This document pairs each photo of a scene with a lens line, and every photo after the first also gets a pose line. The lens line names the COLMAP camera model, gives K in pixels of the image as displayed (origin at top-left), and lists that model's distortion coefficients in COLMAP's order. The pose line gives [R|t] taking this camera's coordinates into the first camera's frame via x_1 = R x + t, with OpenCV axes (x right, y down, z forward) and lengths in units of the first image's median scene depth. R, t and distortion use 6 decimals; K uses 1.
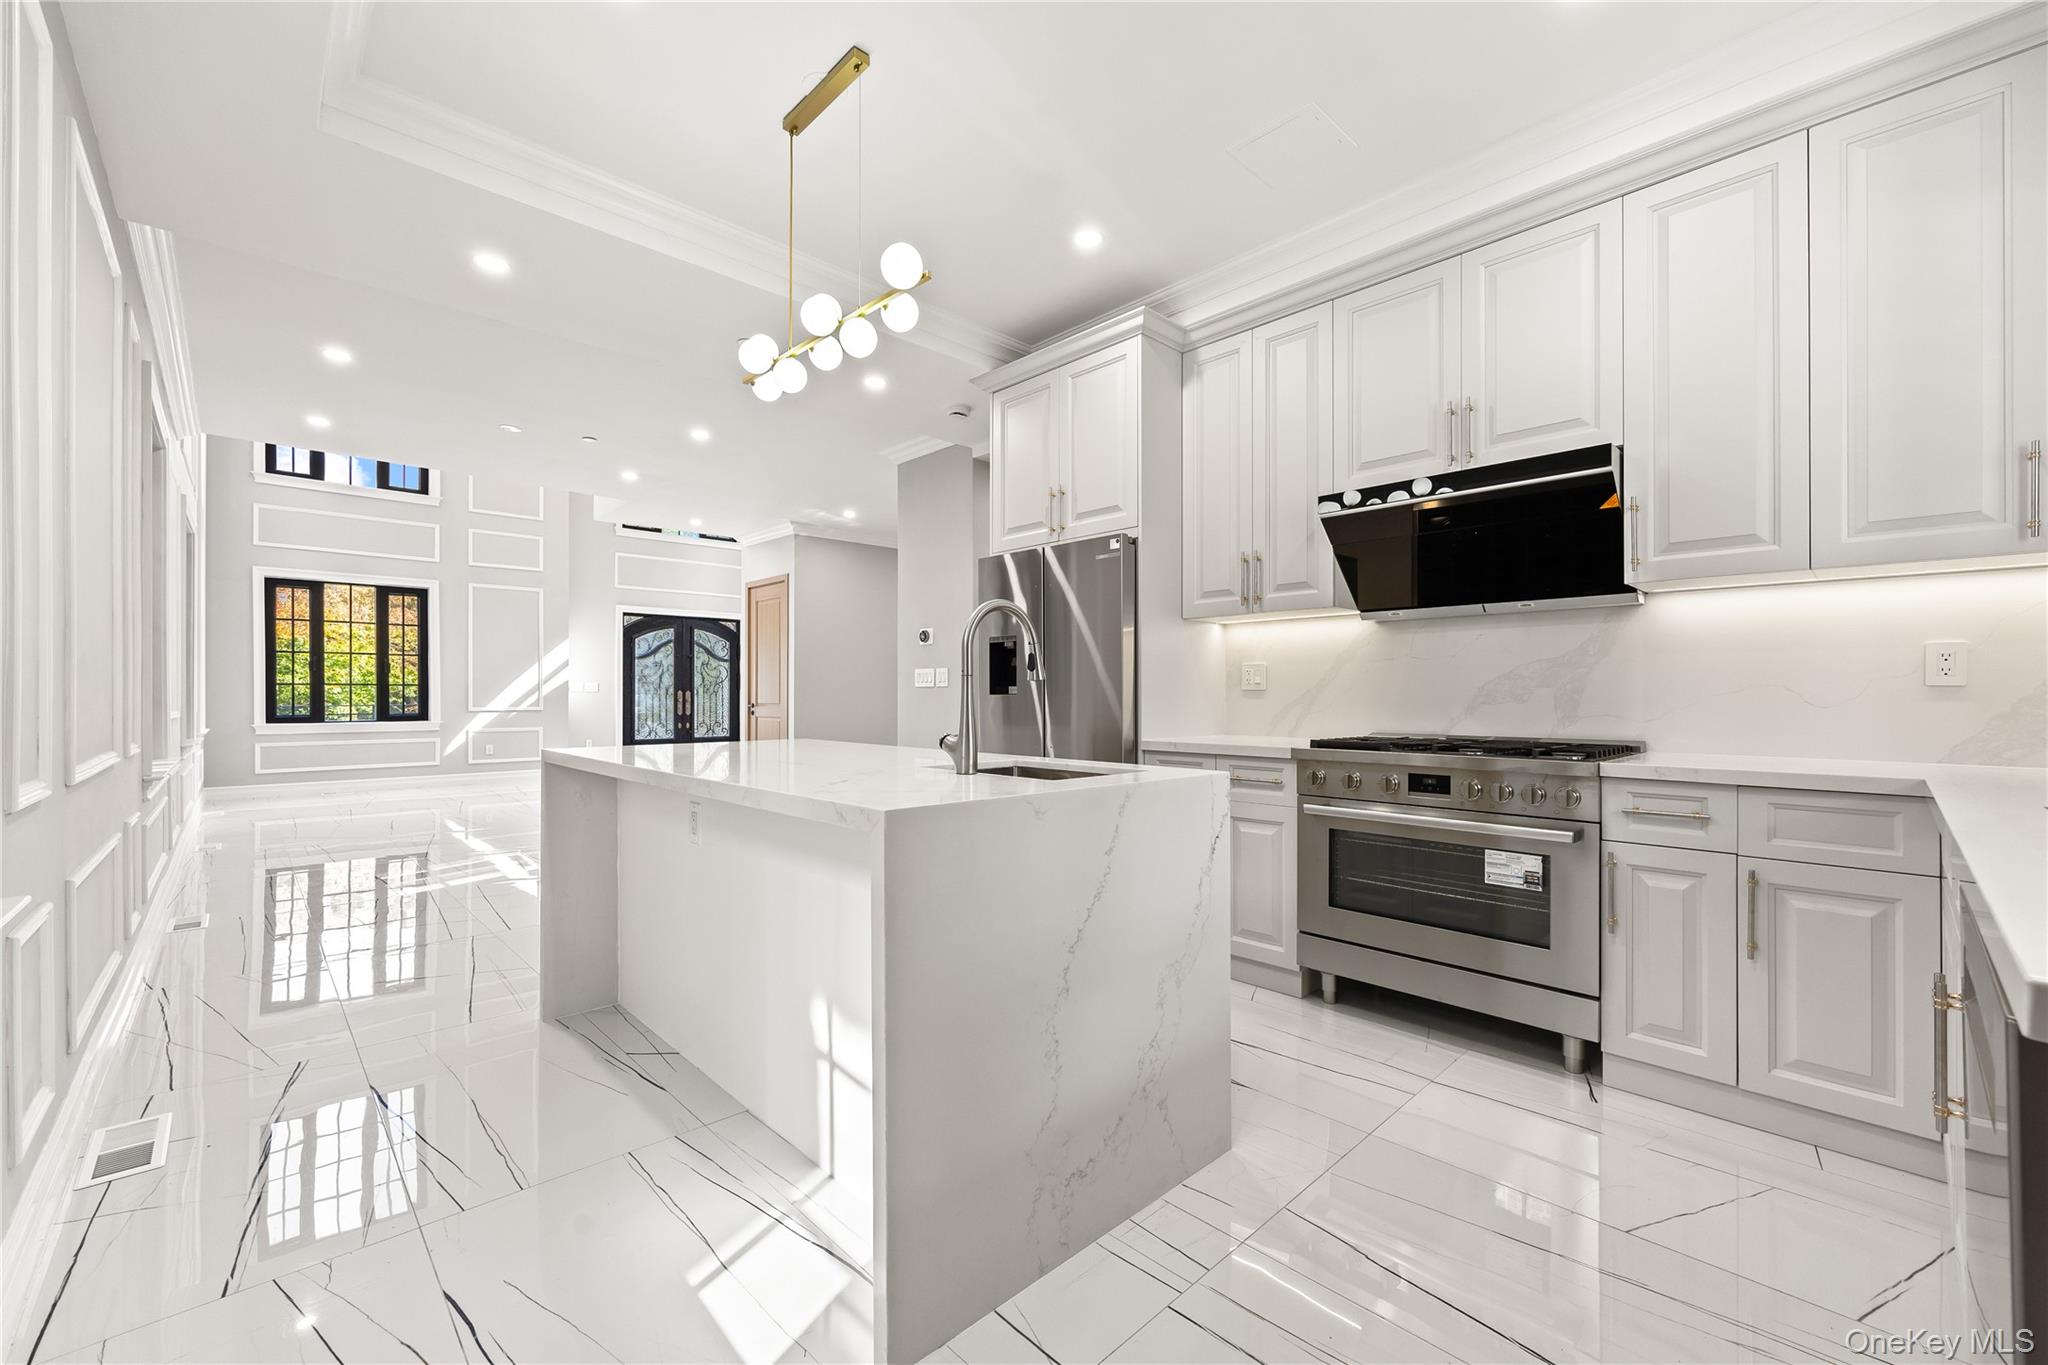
lens RADIAL K [[828.0, 0, 1028.6], [0, 828.0, 693.1], [0, 0, 1]] dist [-0.001615, 0.000041]
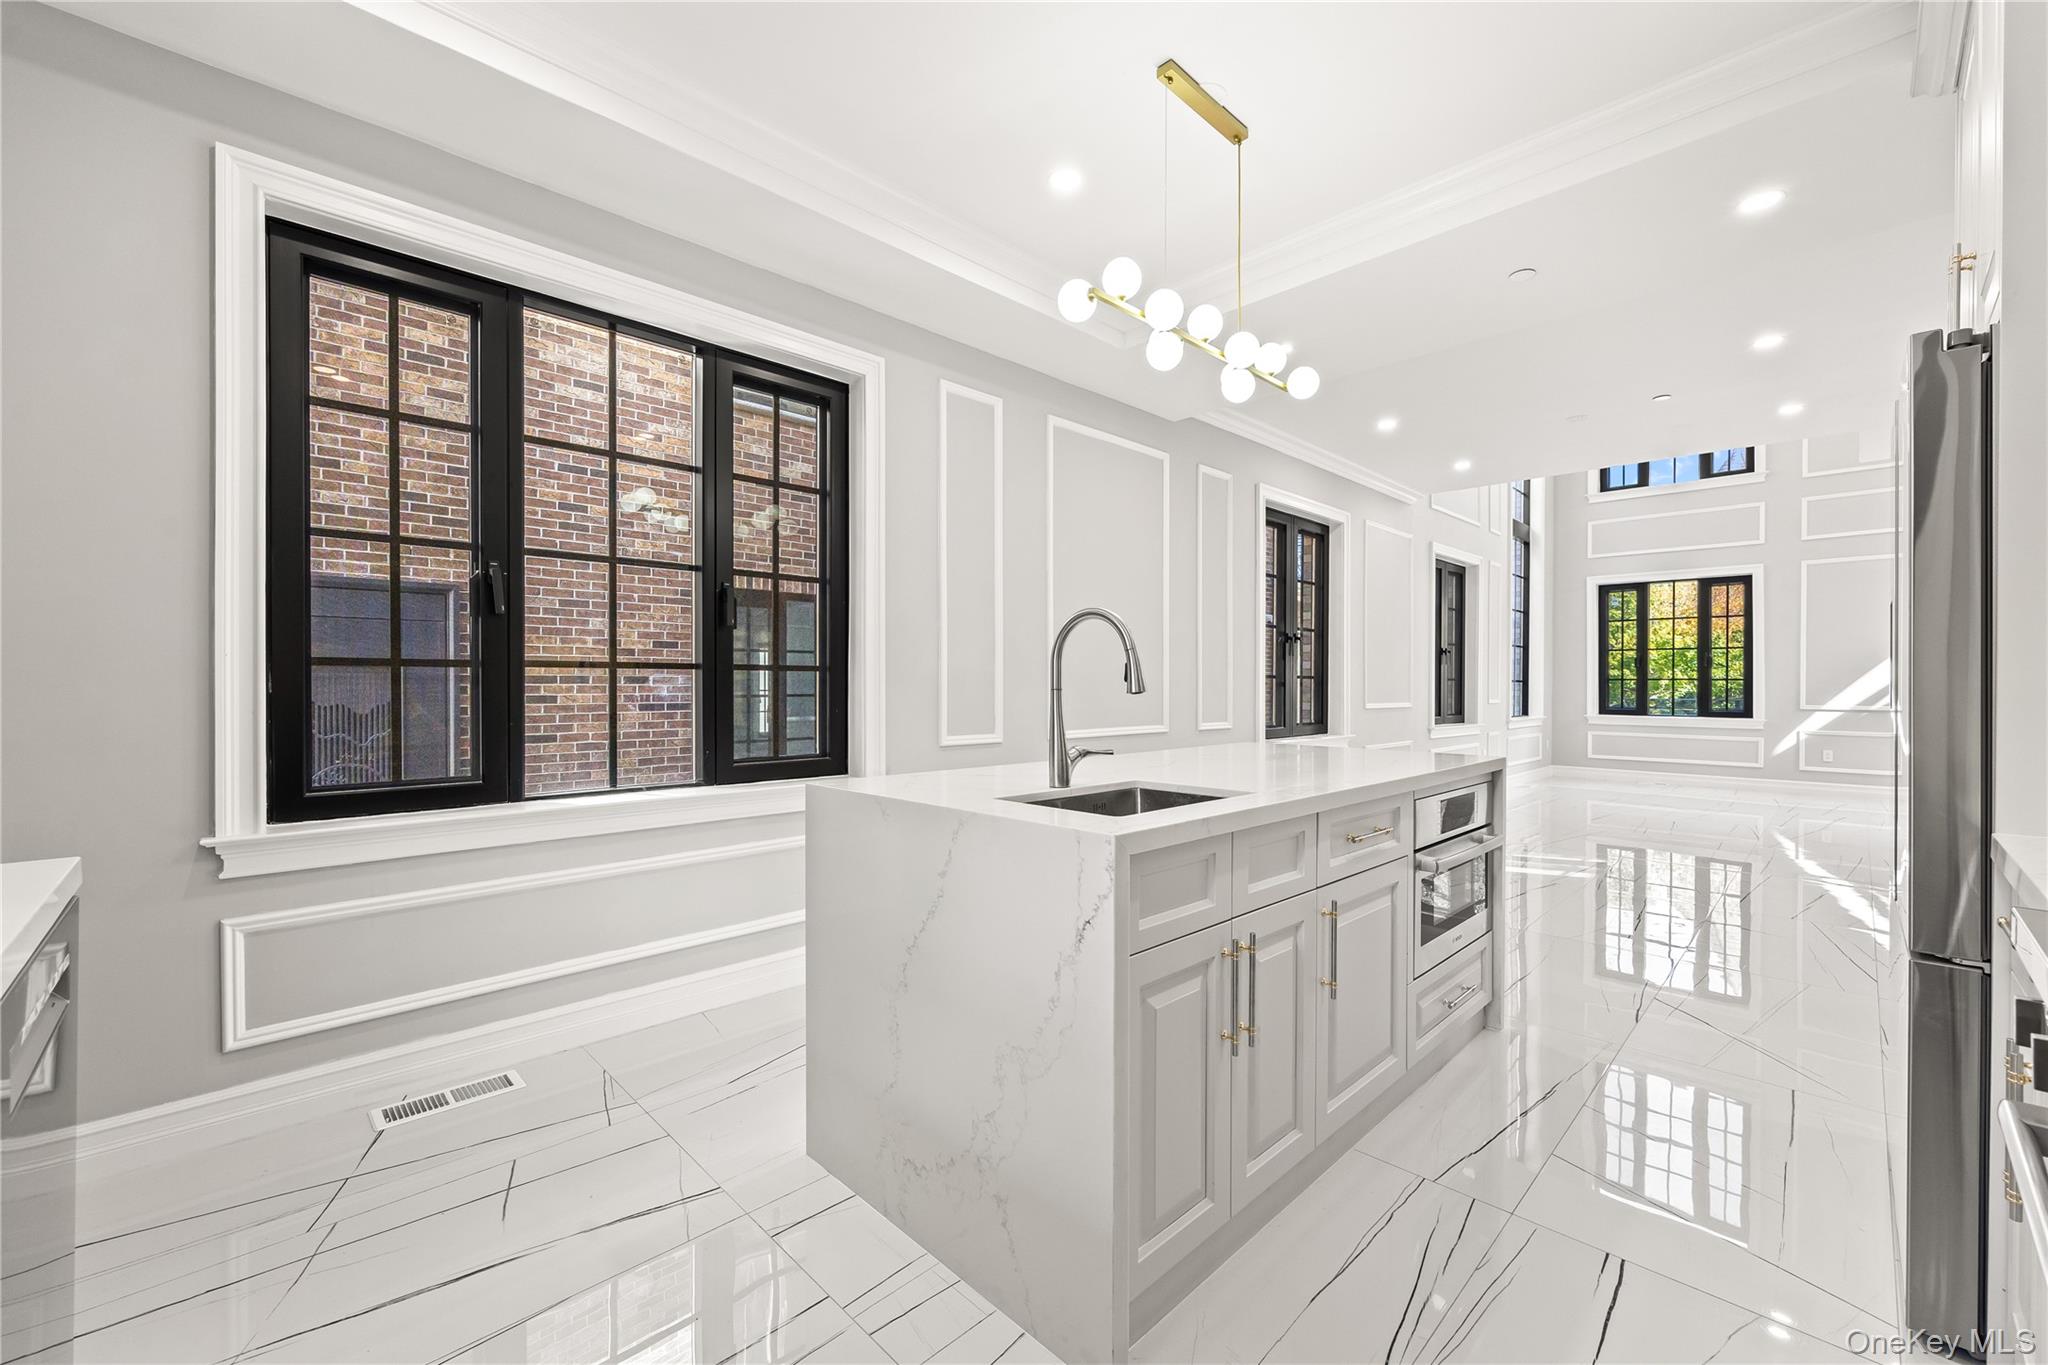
lens RADIAL K [[828.0, 0, 1027.7], [0, 828.0, 682.0], [0, 0, 1]] dist [-0.001615, 0.000041]
pose [[0.018822, -0.000054, -0.999823, 0.183230], [-0.001452, 0.999999, -0.000081, -0.005954], [0.999822, 0.001453, 0.018822, 0.184574]]
